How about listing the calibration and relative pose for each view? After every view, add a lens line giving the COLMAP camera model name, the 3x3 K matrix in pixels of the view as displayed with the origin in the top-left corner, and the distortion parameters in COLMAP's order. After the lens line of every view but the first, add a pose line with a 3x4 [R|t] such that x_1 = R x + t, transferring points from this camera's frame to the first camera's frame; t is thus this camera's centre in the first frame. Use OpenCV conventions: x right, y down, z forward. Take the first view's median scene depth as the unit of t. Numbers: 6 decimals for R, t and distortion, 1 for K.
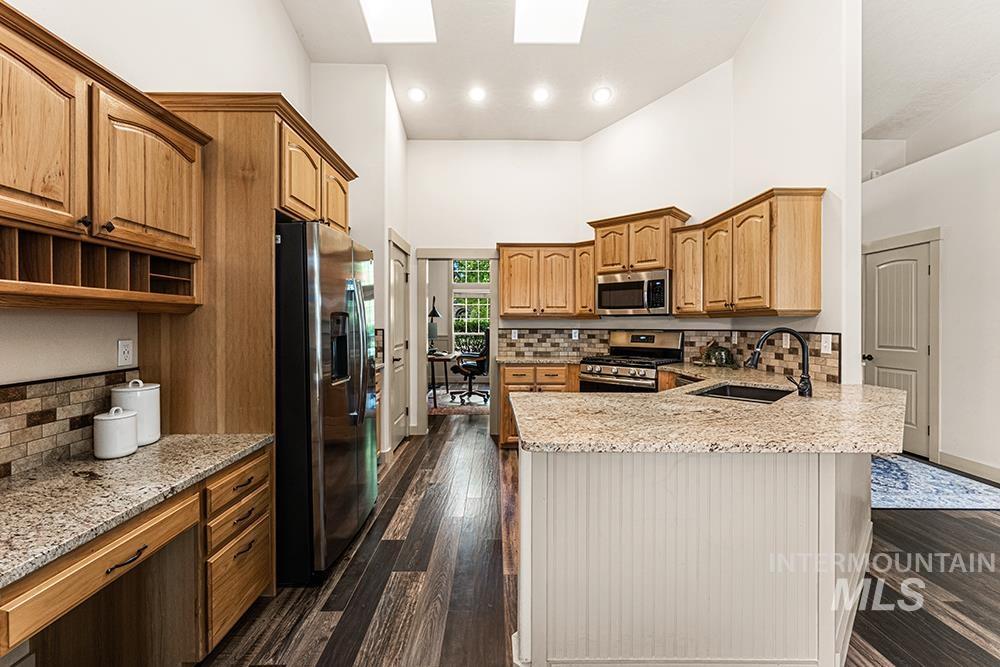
lens RADIAL K [[424.5, 0, 501.0], [0, 424.5, 325.9], [0, 0, 1]] dist [-0.001187, -0.000508]
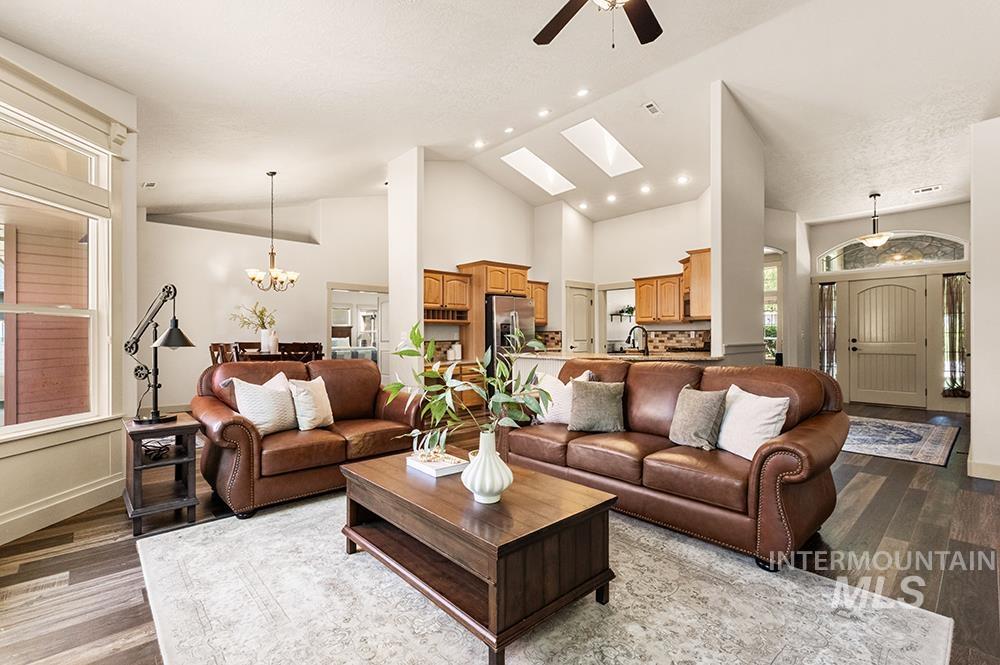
lens RADIAL K [[424.5, 0, 498.3], [0, 424.5, 336.2], [0, 0, 1]] dist [-0.001187, -0.000508]
pose [[0.686098, -0.003906, -0.727499, 1.005129], [0.003465, 0.999992, -0.002102, 0.035212], [0.727501, -0.001079, 0.686106, -0.620591]]
